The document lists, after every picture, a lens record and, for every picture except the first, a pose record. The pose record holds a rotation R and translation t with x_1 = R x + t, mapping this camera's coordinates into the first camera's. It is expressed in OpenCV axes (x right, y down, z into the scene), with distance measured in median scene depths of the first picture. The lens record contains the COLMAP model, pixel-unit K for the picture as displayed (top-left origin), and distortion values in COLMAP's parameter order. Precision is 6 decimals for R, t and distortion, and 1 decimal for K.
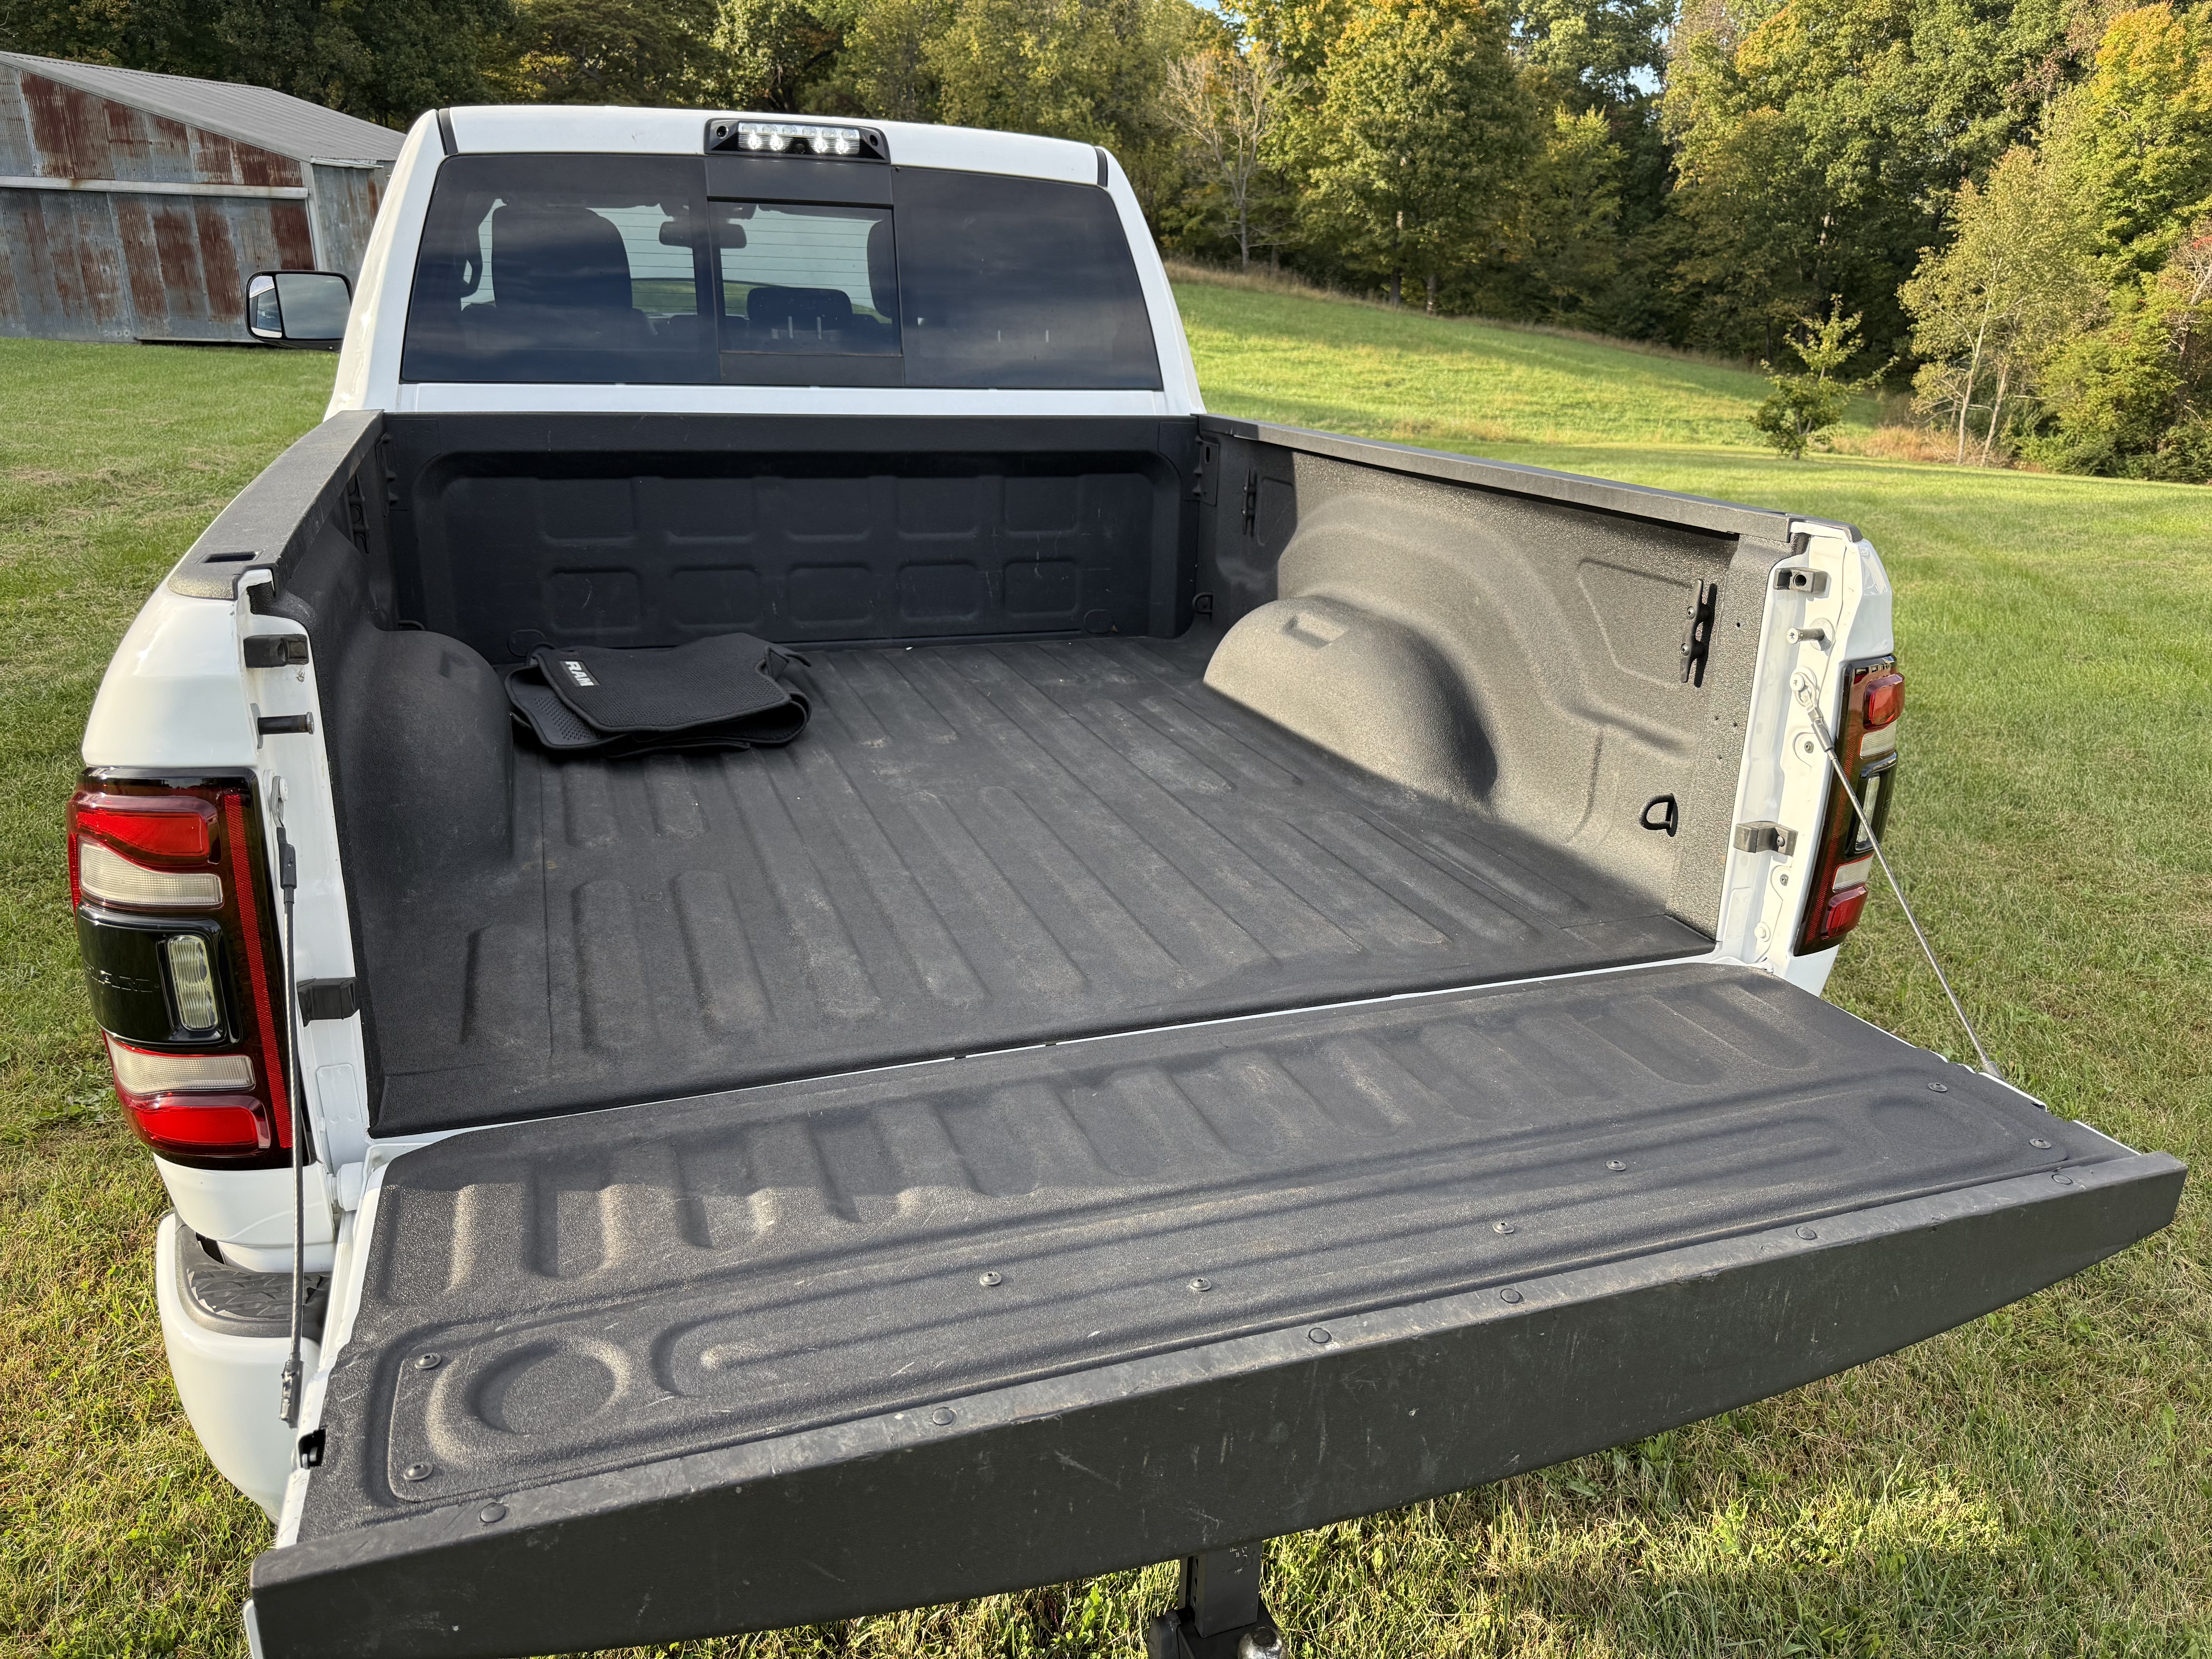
lens RADIAL K [[1592.5, 0, 1105.9], [0, 1592.5, 811.1], [0, 0, 1]] dist [0.011636, -0.021162]
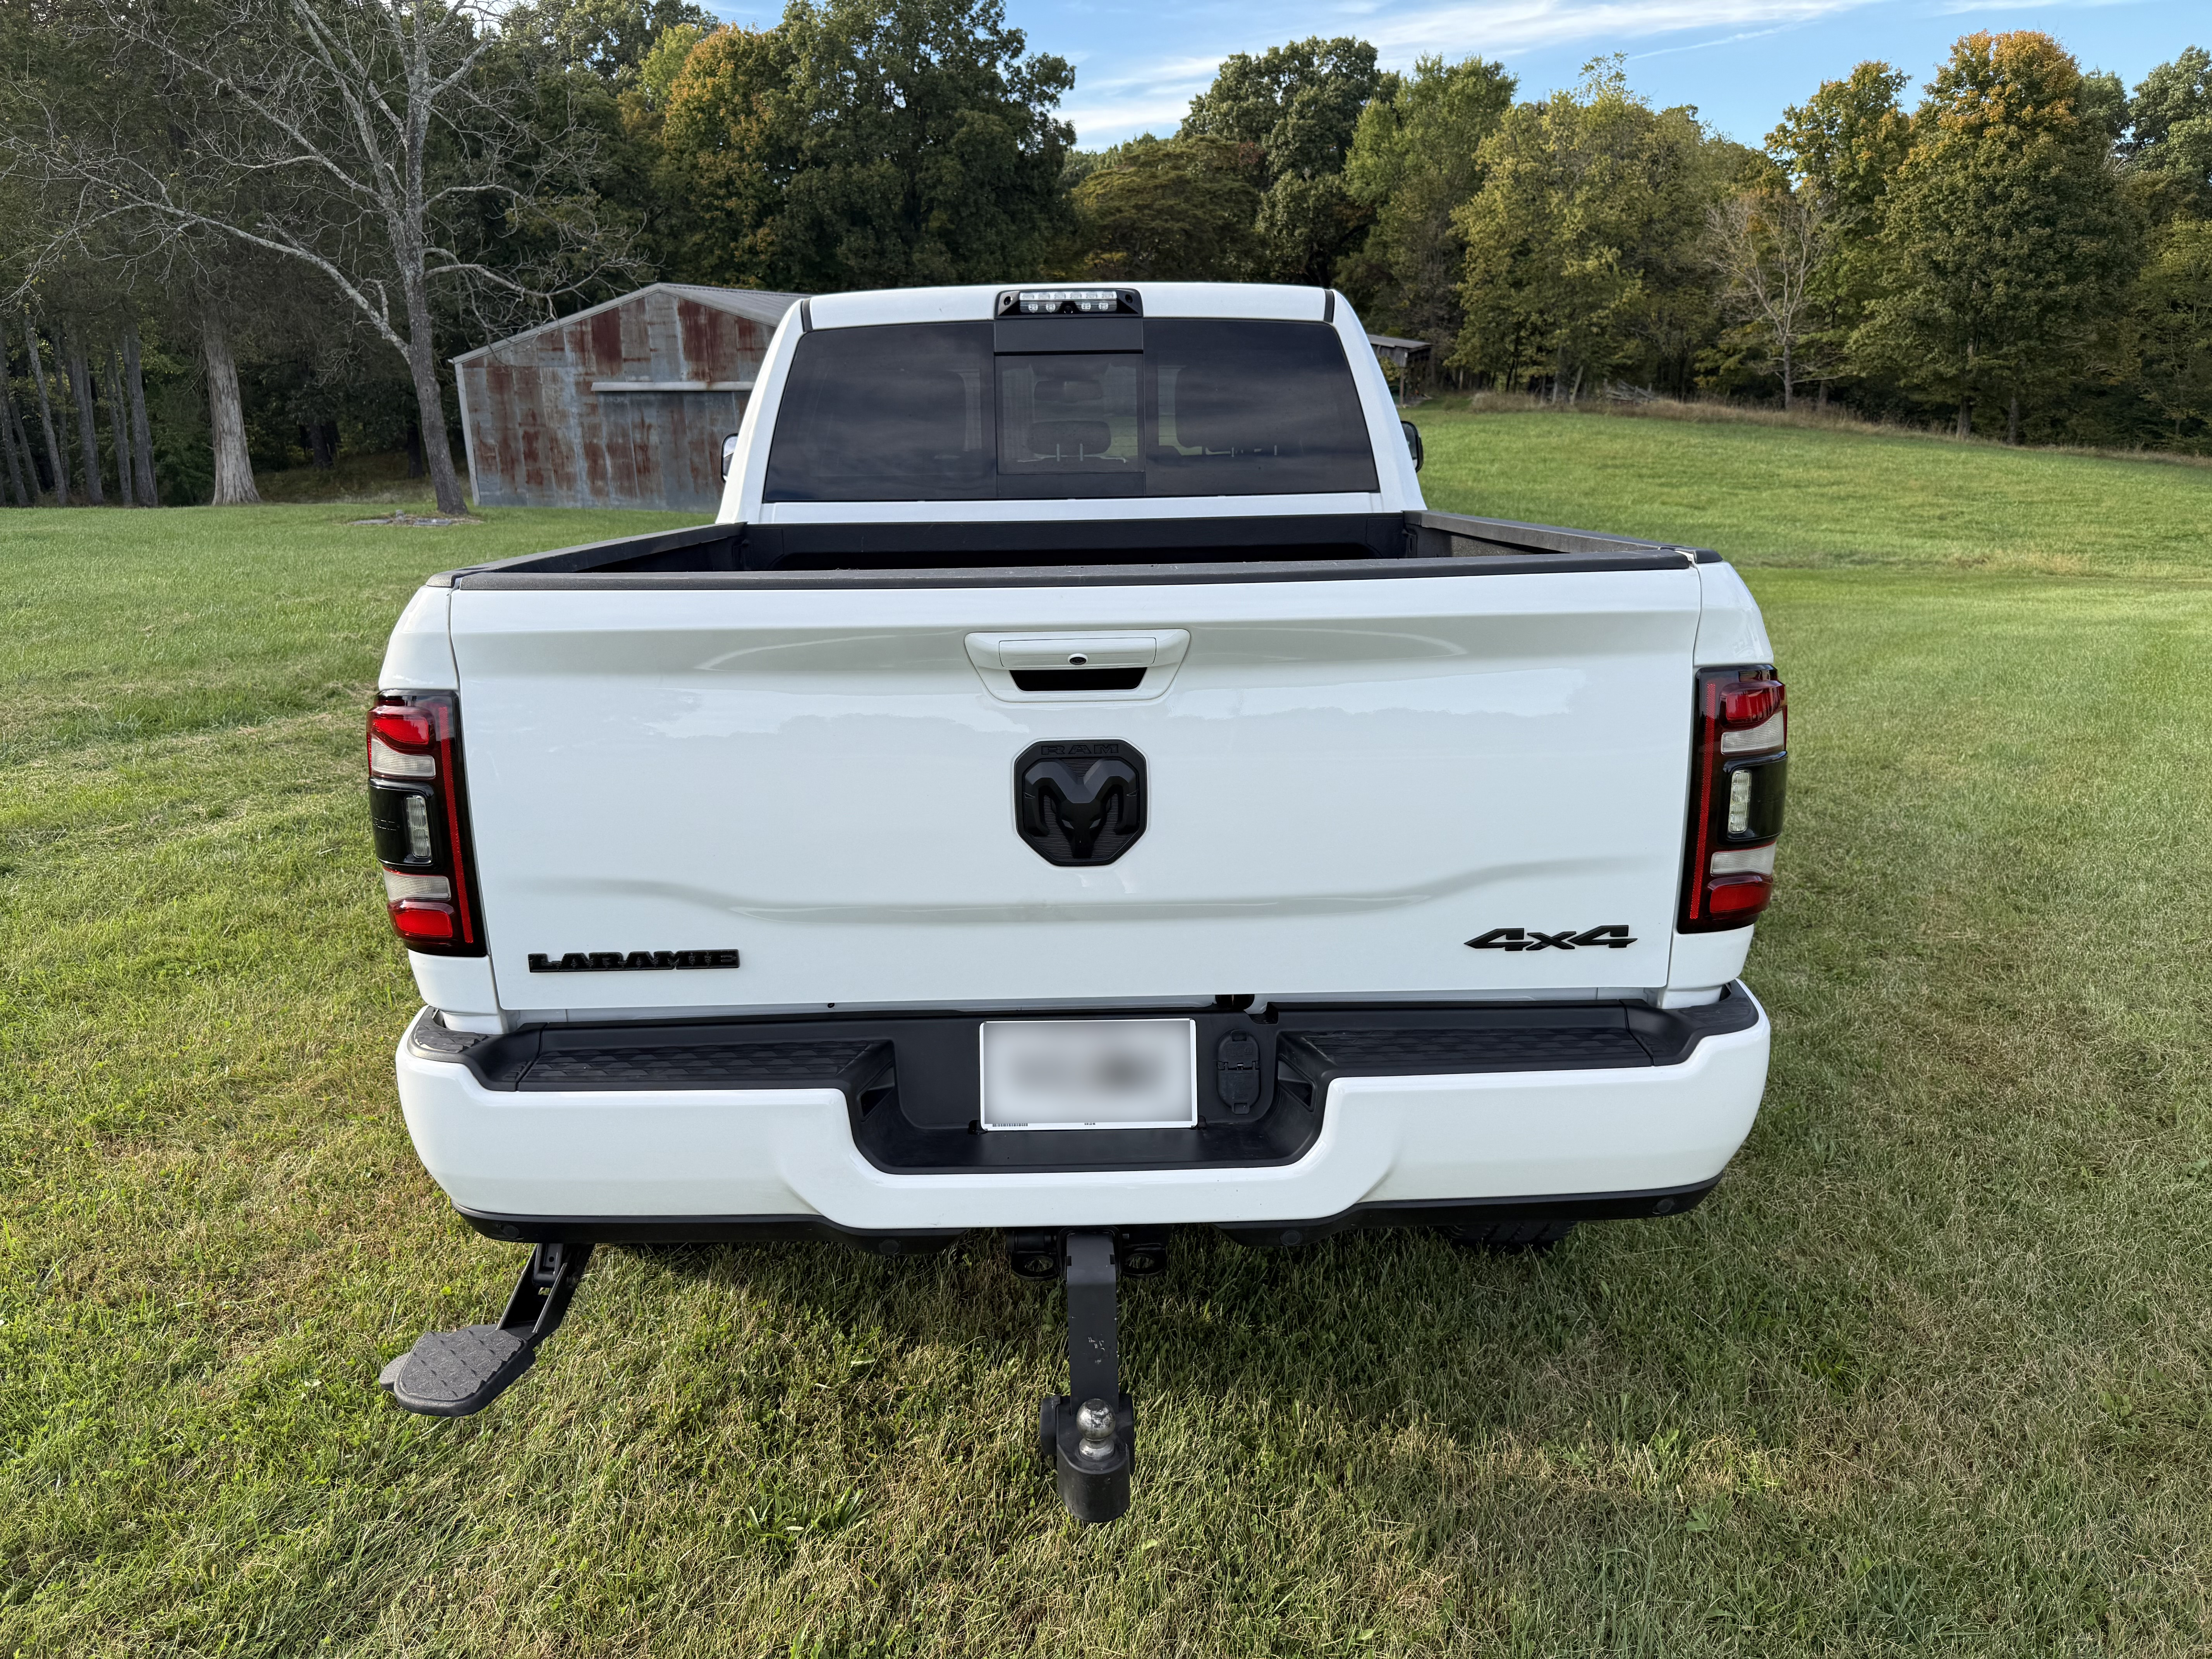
lens RADIAL K [[1592.5, 0, 1078.4], [0, 1592.5, 792.6], [0, 0, 1]] dist [0.011636, -0.021162]
pose [[0.942781, 0.029635, -0.332094, 0.031169], [-0.063807, 0.993669, -0.092469, 0.009557], [0.327251, 0.108368, 0.938703, -0.015877]]
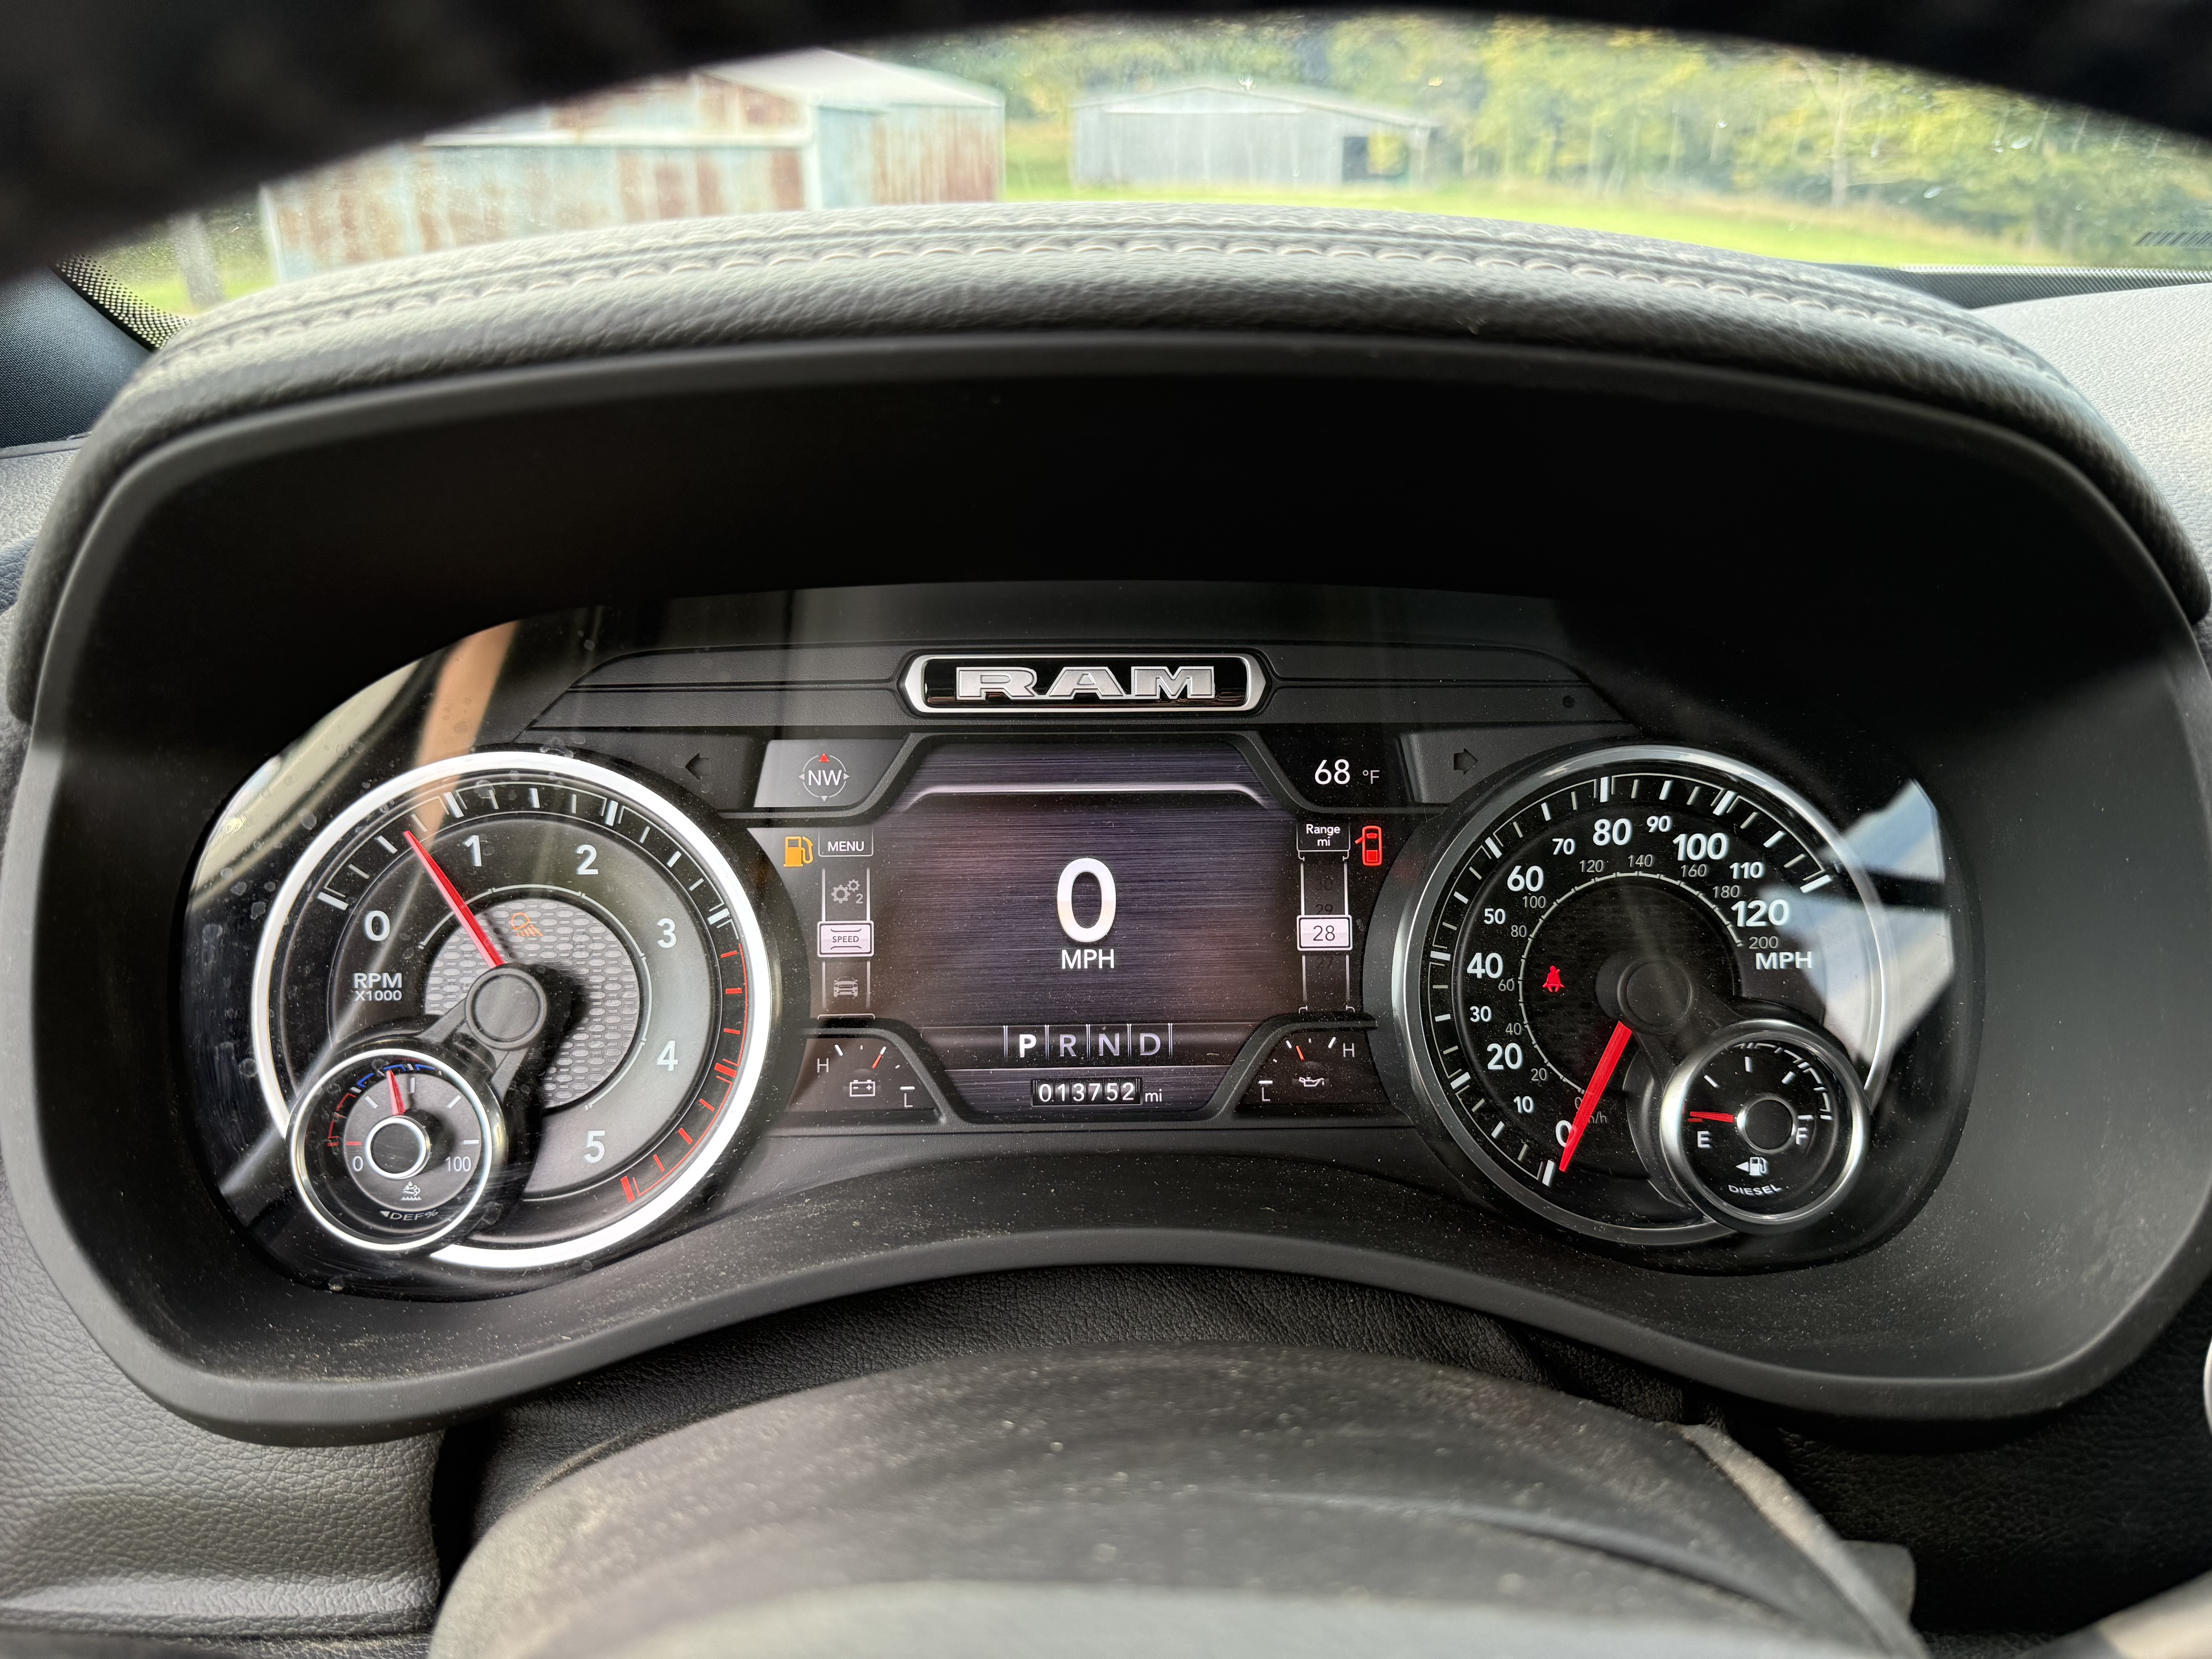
lens RADIAL K [[1592.5, 0, 1126.3], [0, 1592.5, 831.3], [0, 0, 1]] dist [0.011636, -0.021162]
pose [[0.959459, 0.090095, -0.267062, -0.058594], [-0.078751, 0.995489, 0.052908, -0.066990], [0.270624, -0.029731, 0.962226, 0.183833]]
